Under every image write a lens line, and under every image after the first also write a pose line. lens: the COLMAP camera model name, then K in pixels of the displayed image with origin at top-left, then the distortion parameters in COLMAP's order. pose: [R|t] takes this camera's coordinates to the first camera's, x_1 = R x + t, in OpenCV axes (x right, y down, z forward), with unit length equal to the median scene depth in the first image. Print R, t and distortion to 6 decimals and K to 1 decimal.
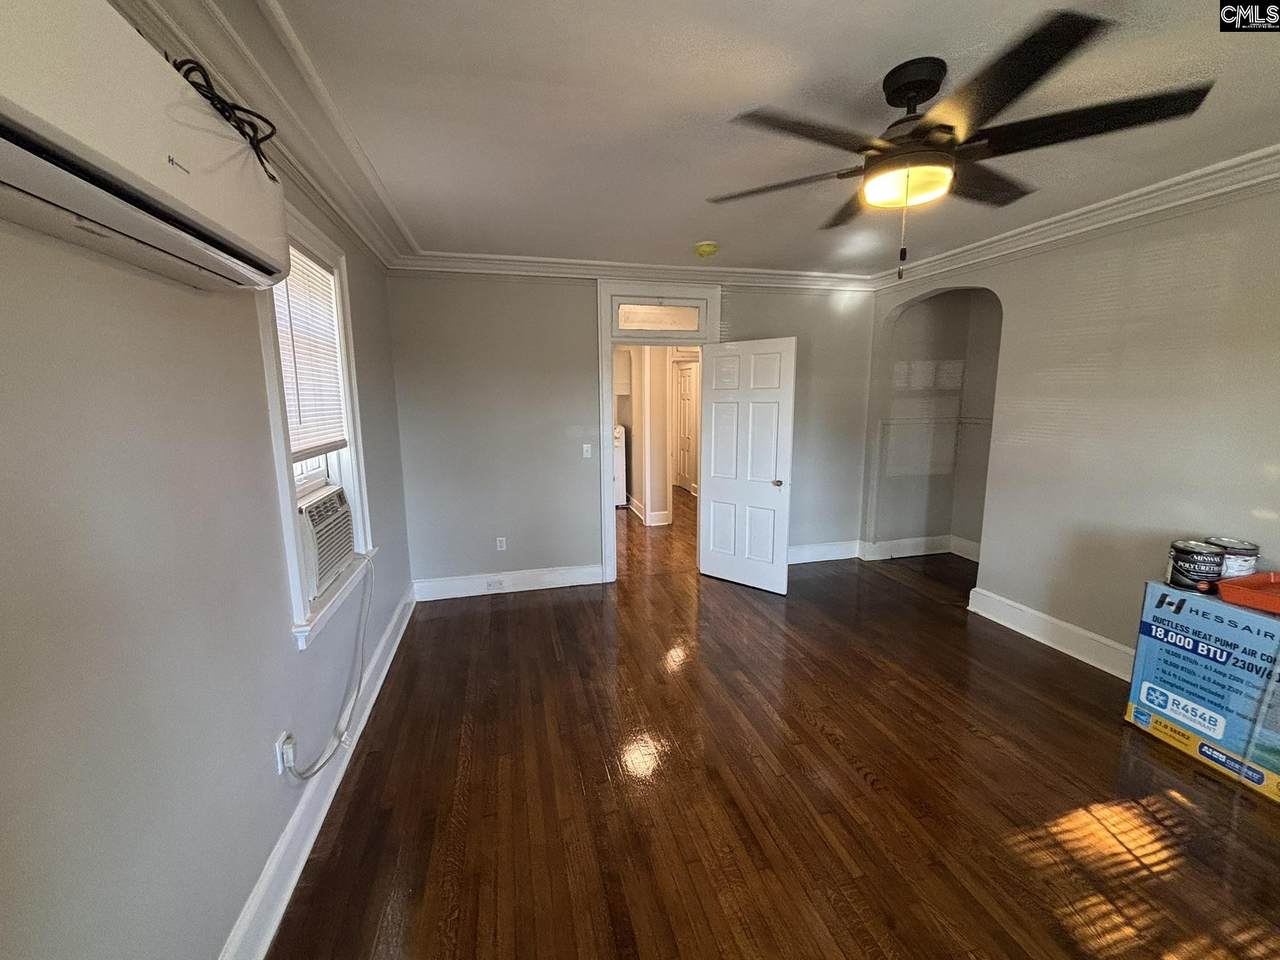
lens RADIAL K [[511.5, 0, 640.0], [0, 511.5, 480.0], [0, 0, 1]] dist [-0.000734, -0.000447]
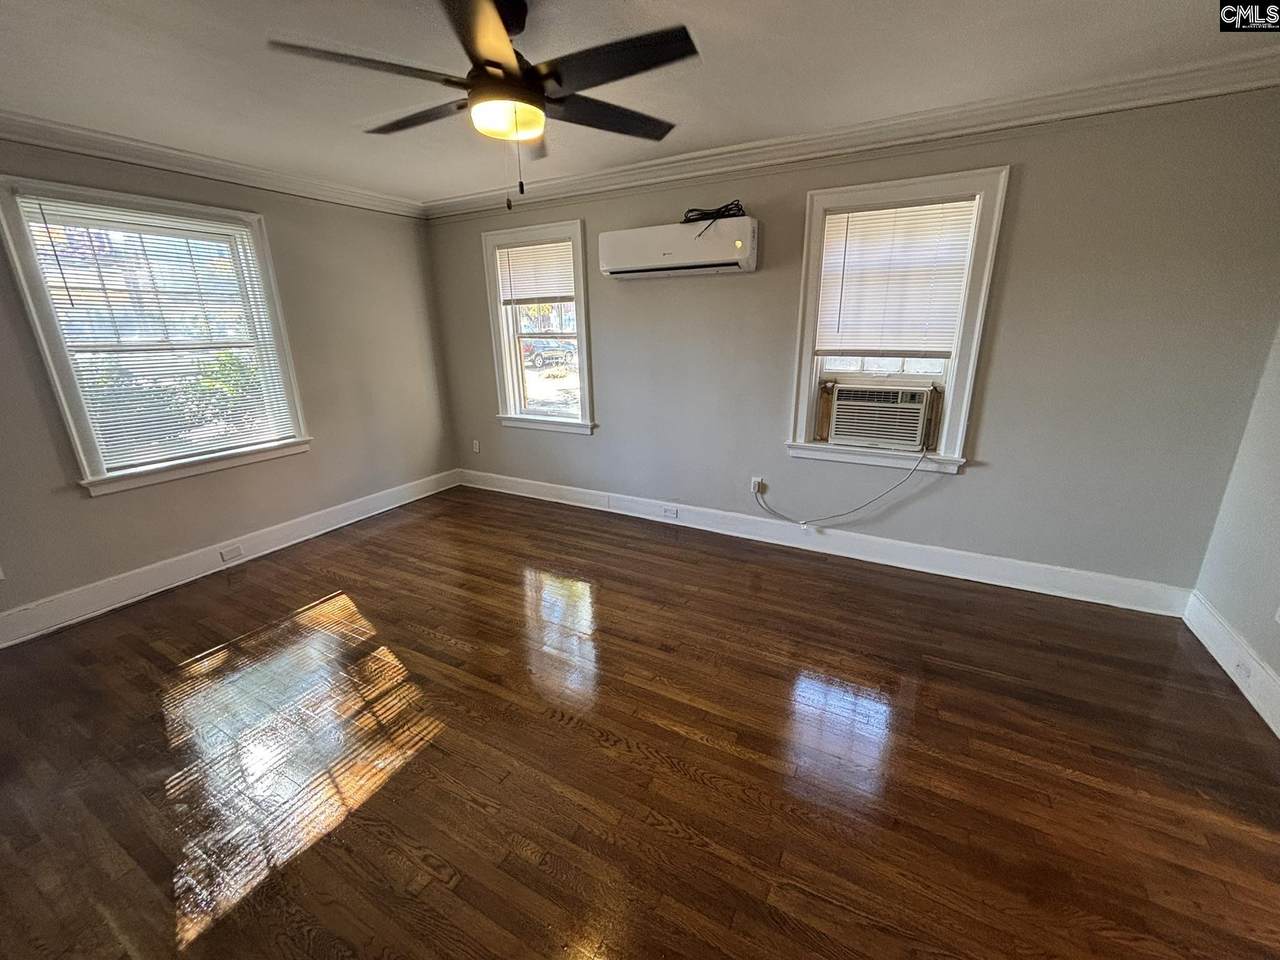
lens RADIAL K [[519.2, 0, 643.0], [0, 519.2, 475.7], [0, 0, 1]] dist [0.001759, 0.000072]
pose [[-0.684194, 0.223949, -0.694064, 0.603019], [-0.097272, 0.915161, 0.391177, -0.166670], [0.722784, 0.335154, -0.604364, 1.014120]]
